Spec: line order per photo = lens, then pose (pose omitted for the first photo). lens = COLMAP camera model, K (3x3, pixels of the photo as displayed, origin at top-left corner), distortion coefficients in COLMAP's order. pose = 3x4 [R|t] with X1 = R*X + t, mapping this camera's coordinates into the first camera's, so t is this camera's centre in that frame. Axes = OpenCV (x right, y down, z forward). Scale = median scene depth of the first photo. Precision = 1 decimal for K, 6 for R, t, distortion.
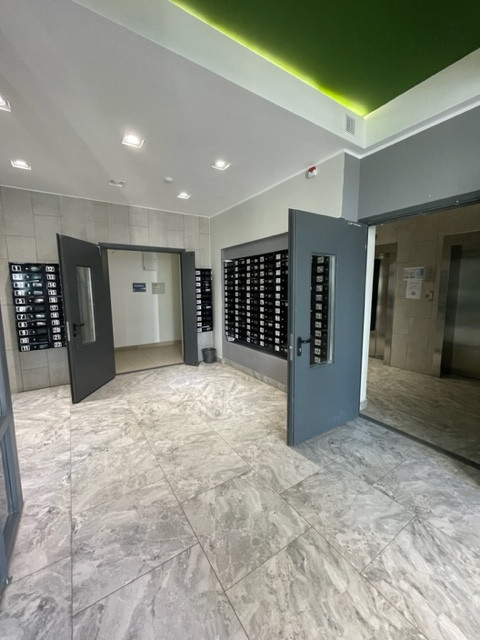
lens RADIAL K [[257.9, 0, 240.5], [0, 257.9, 318.7], [0, 0, 1]] dist [-0.004024, 0.000172]
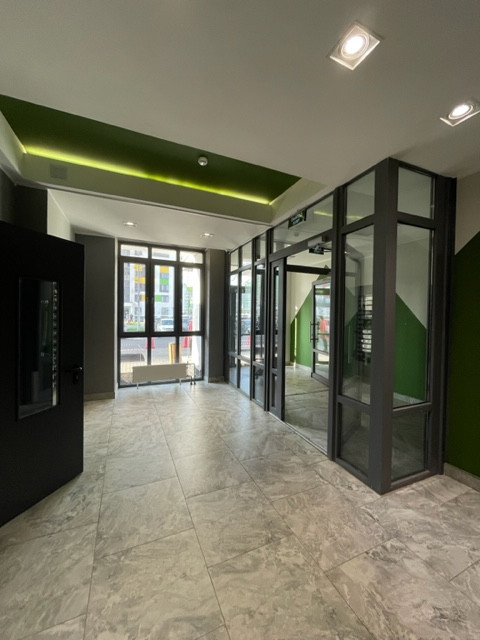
lens RADIAL K [[257.9, 0, 239.4], [0, 257.9, 319.0], [0, 0, 1]] dist [-0.004024, 0.000172]
pose [[-0.986111, -0.011575, 0.165681, -0.330115], [0.011528, 0.990392, 0.137805, -0.254876], [-0.165684, 0.137801, -0.976504, 1.925179]]
